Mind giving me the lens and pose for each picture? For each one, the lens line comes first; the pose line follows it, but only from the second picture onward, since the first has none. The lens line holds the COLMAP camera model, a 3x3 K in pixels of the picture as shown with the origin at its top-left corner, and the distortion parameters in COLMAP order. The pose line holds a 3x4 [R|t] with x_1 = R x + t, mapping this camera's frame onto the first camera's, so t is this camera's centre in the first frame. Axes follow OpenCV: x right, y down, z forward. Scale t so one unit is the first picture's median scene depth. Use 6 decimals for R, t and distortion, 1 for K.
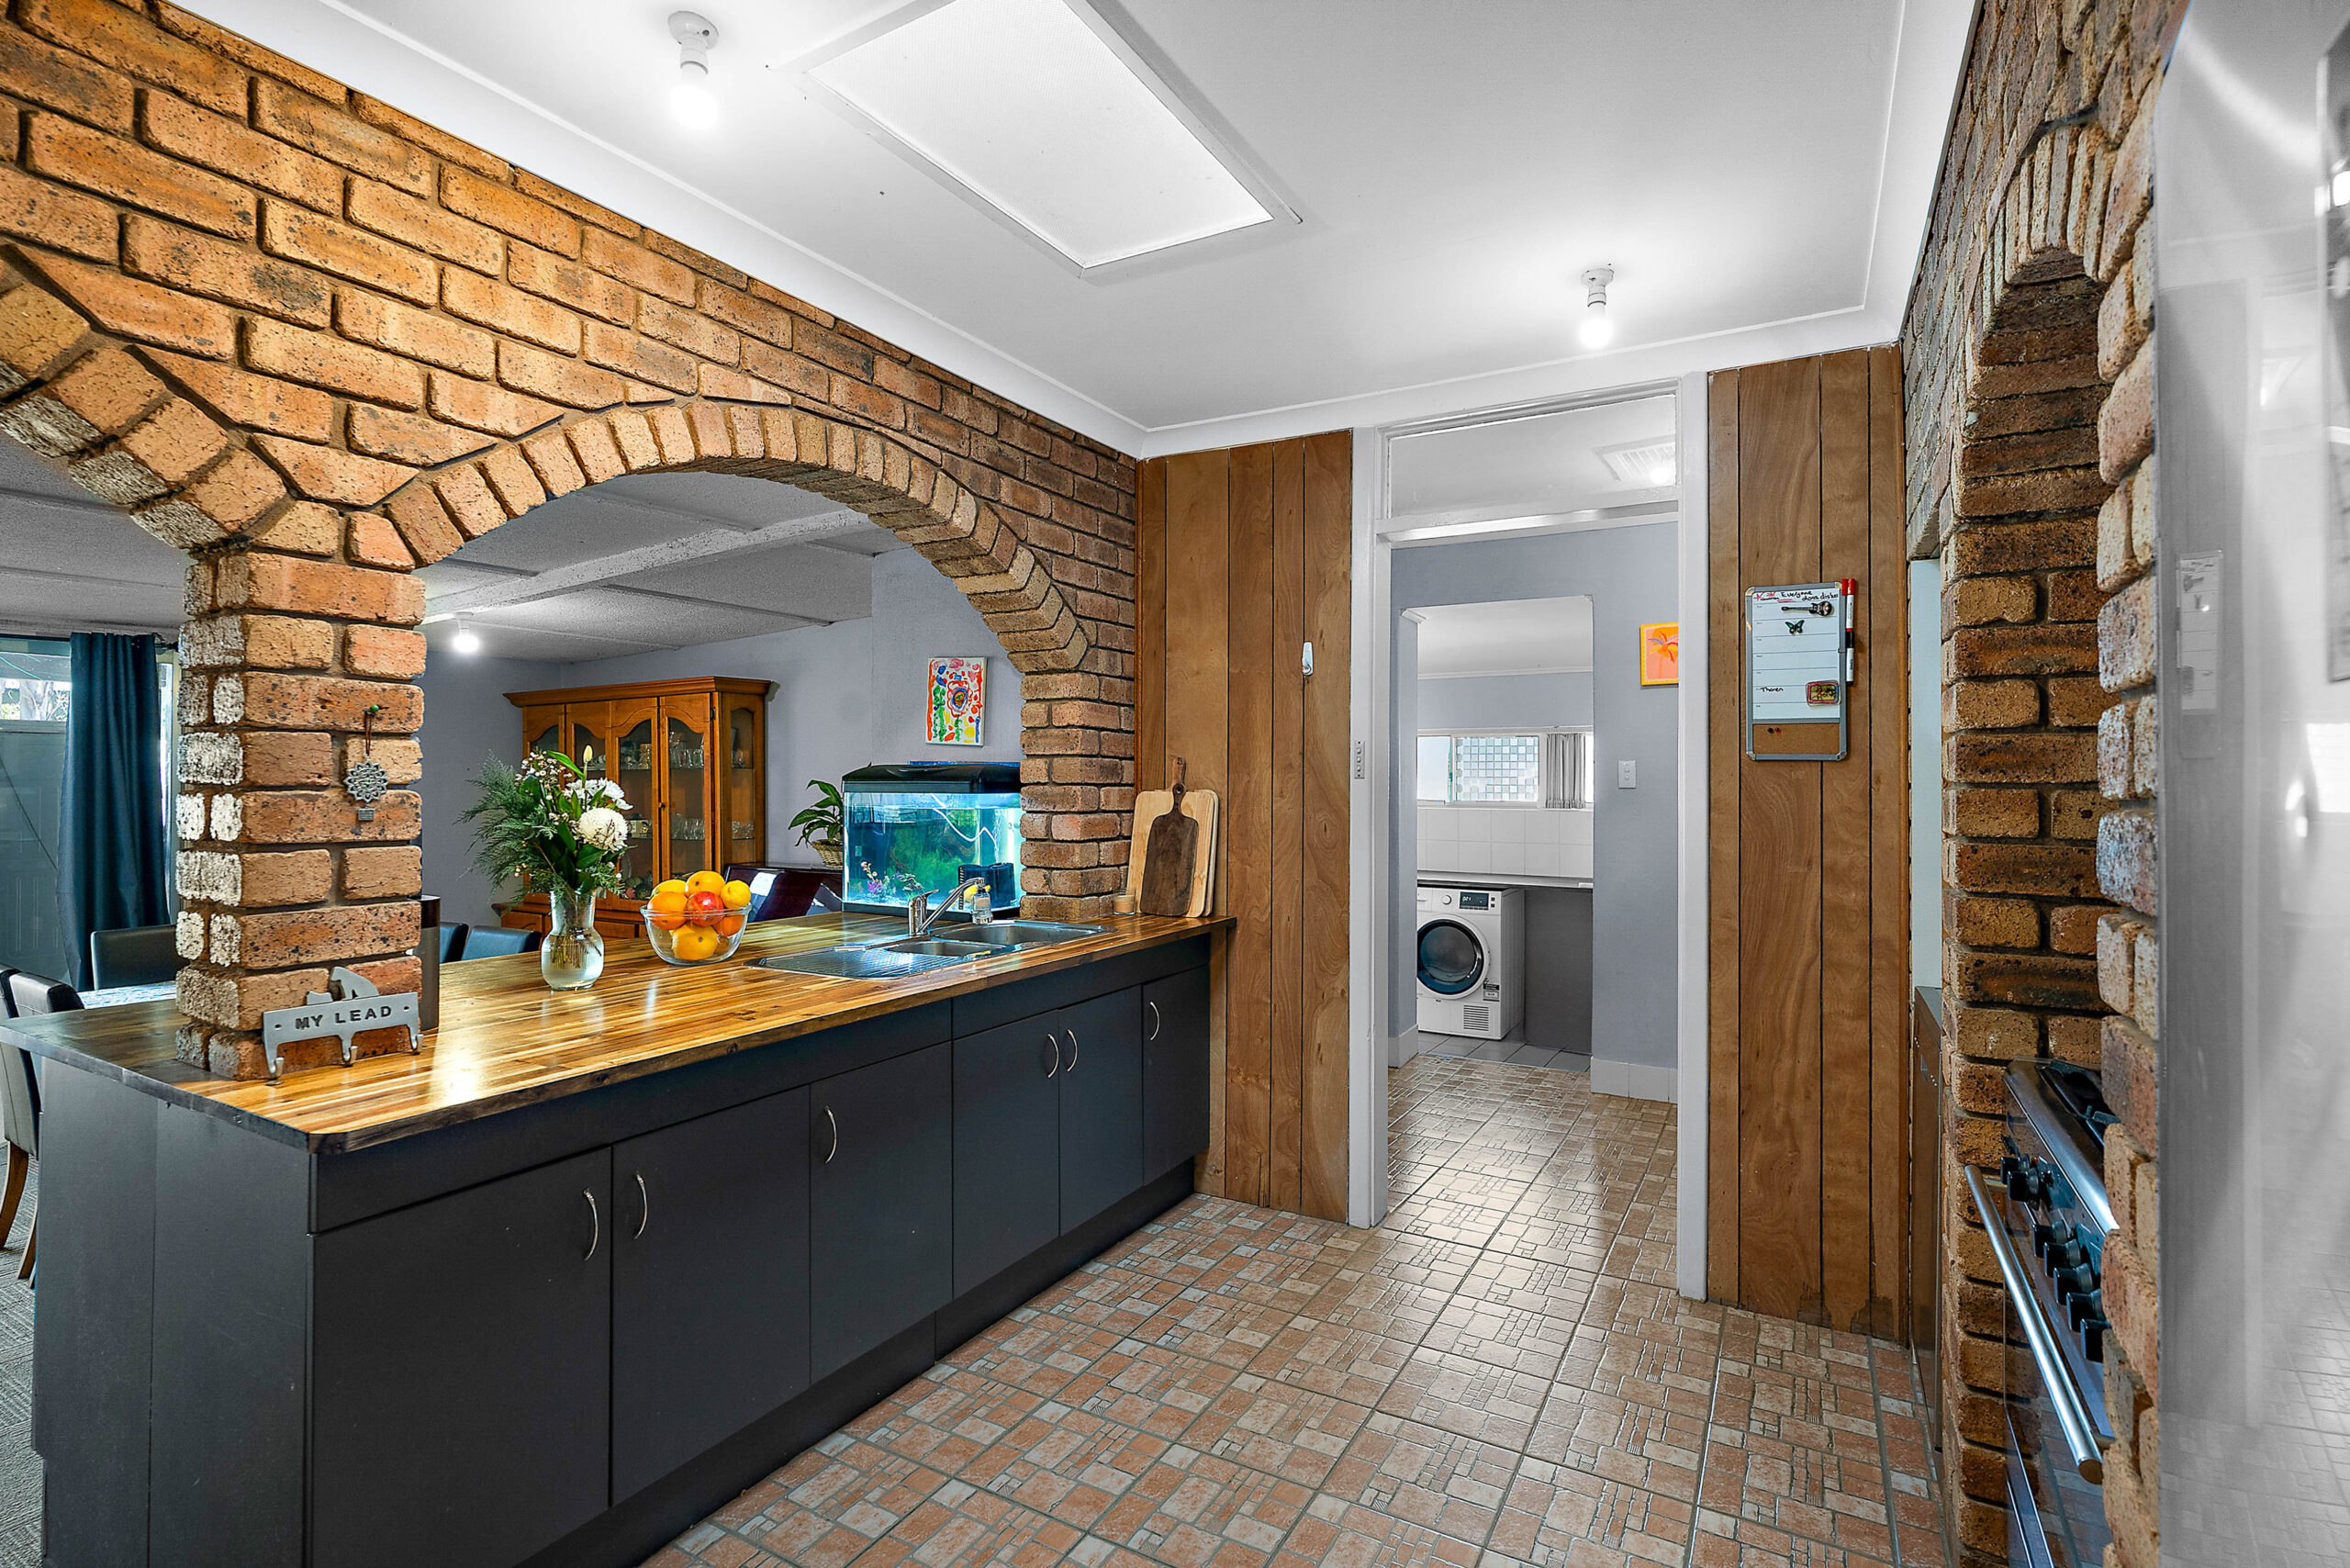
lens RADIAL K [[1105.0, 0, 1178.3], [0, 1105.0, 770.9], [0, 0, 1]] dist [0.000832, 0.000386]
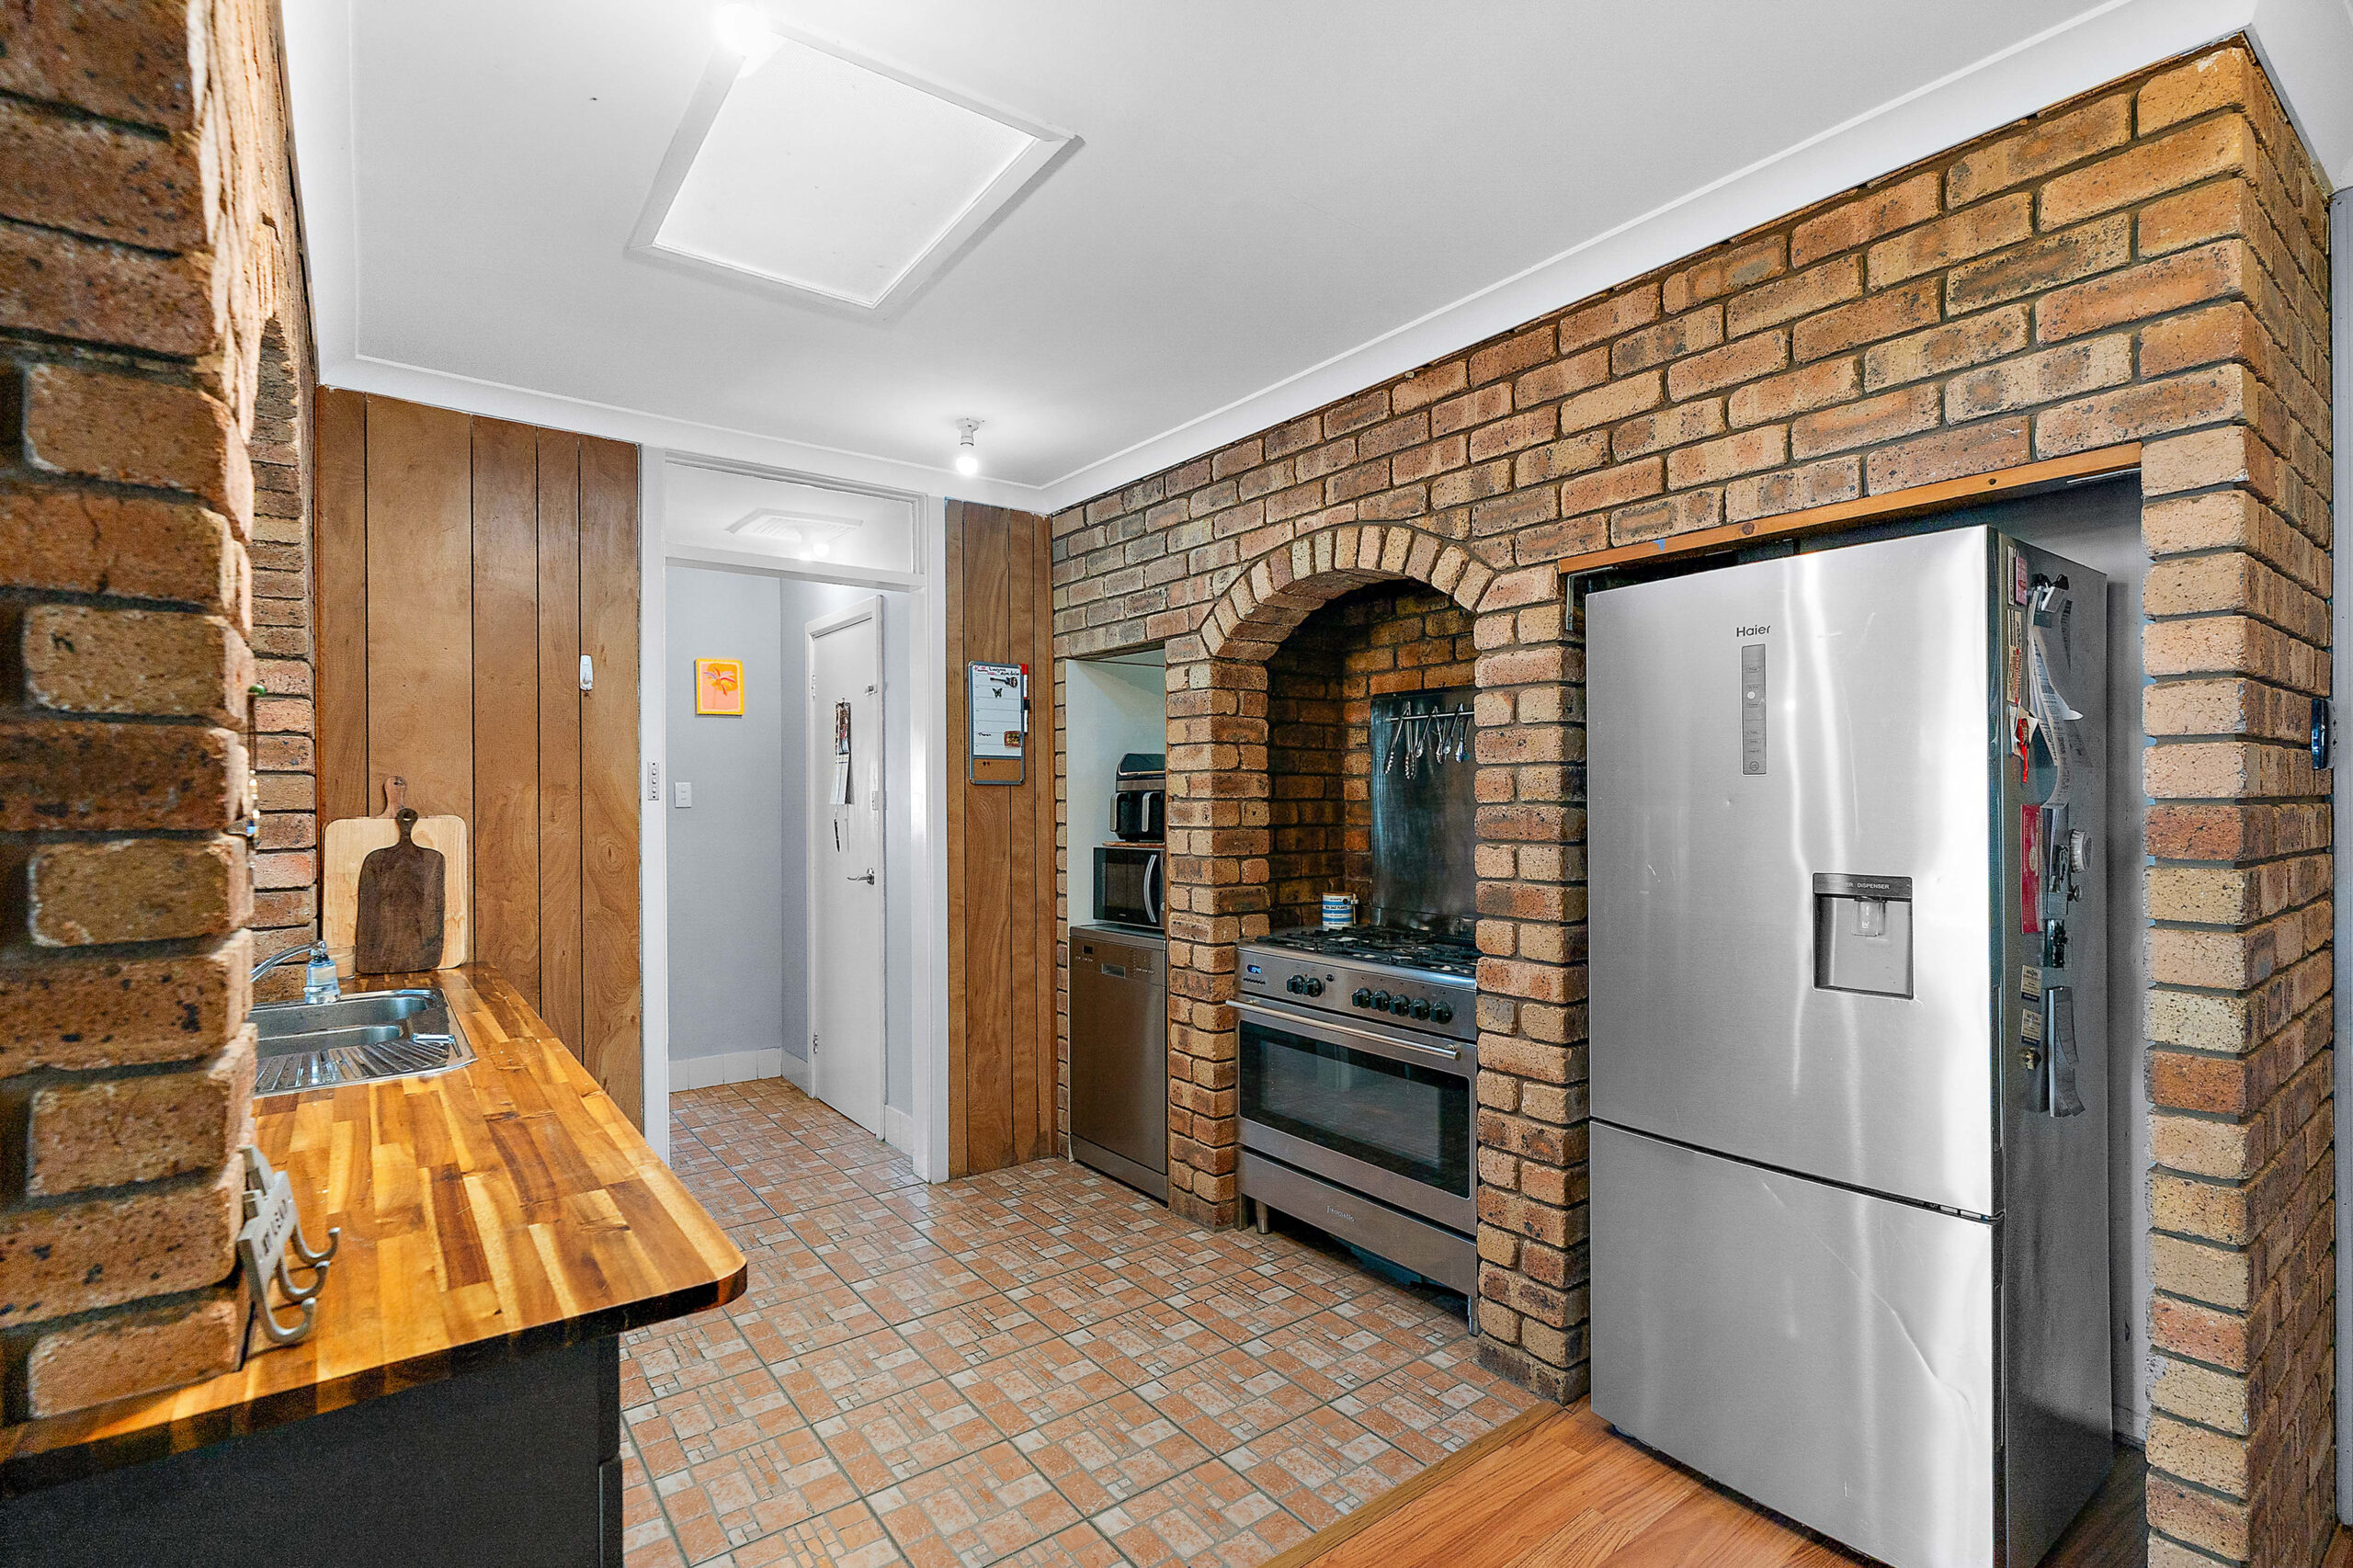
lens RADIAL K [[1101.0, 0, 1178.7], [0, 1101.0, 798.5], [0, 0, 1]] dist [-0.001767, 0.000379]
pose [[0.399418, -0.008040, 0.916734, -0.659332], [0.000505, 0.999963, 0.008550, -0.003250], [-0.916769, -0.002952, 0.399407, 0.202210]]
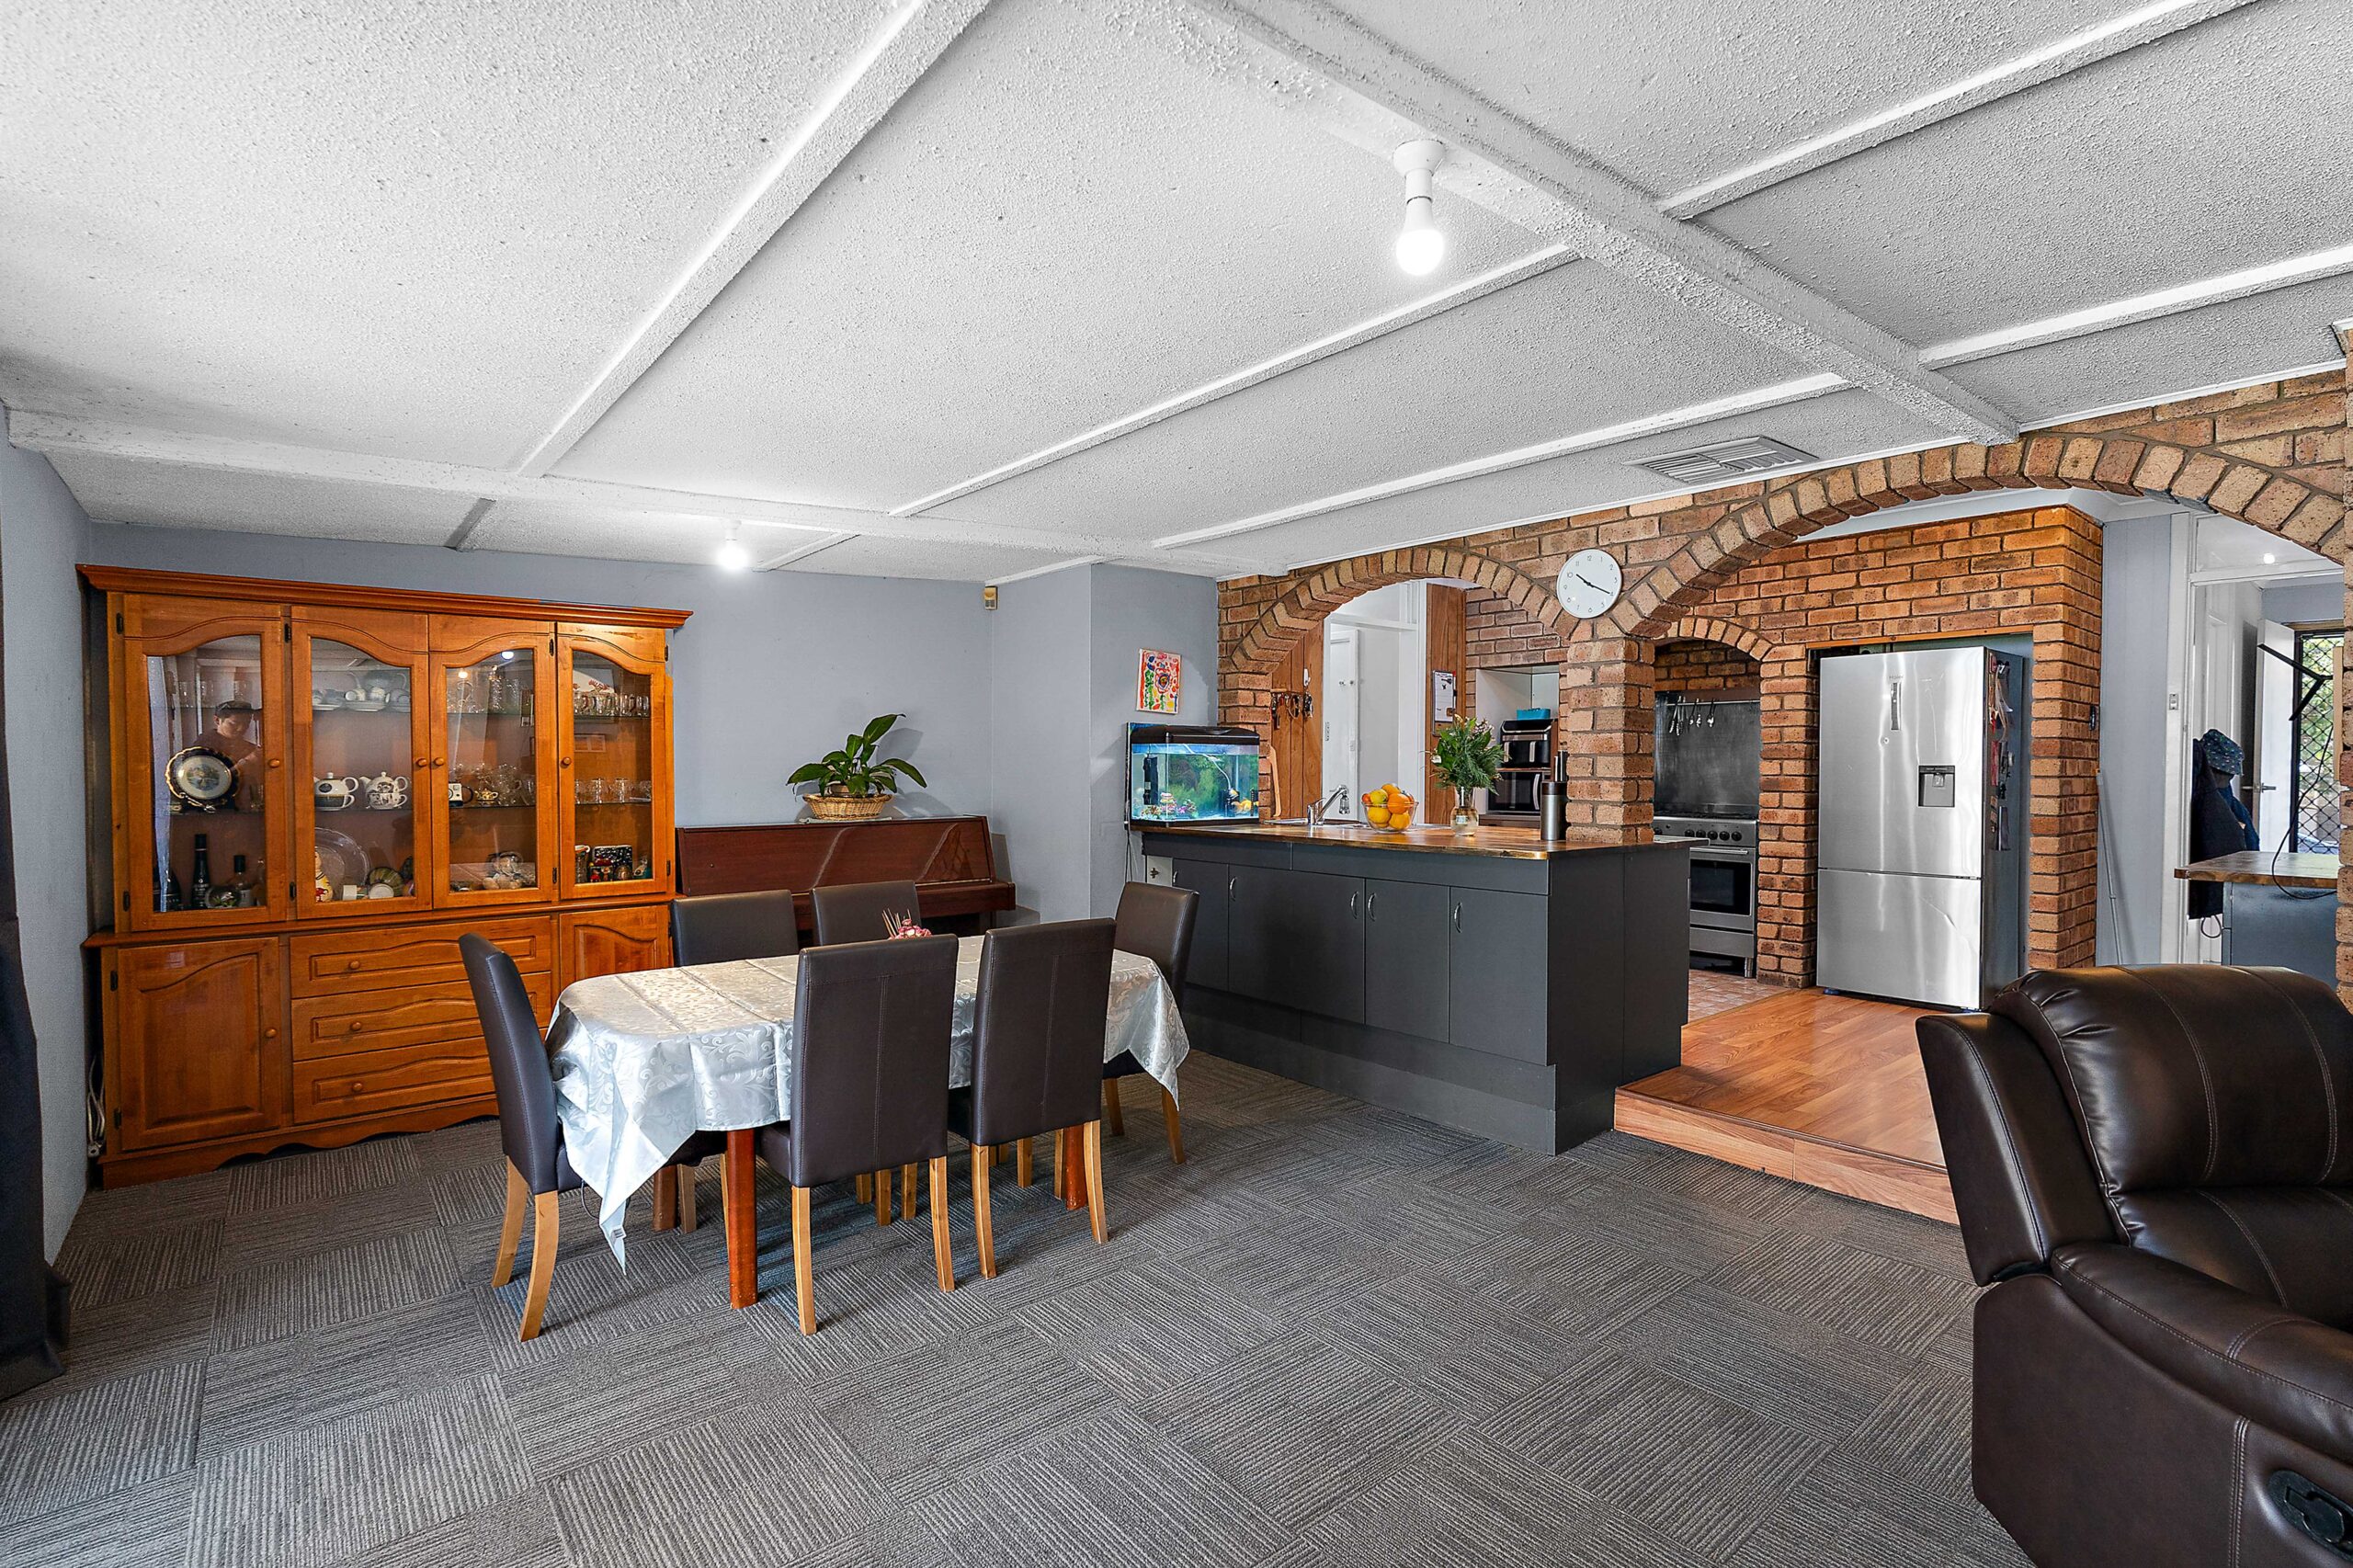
lens RADIAL K [[1101.9, 0, 1176.5], [0, 1101.9, 784.0], [0, 0, 1]] dist [-0.000509, -0.000053]
pose [[0.357852, -0.016237, 0.933637, -2.135972], [-0.010434, 0.999717, 0.021386, 0.054250], [-0.933720, -0.017395, 0.357581, 0.636277]]
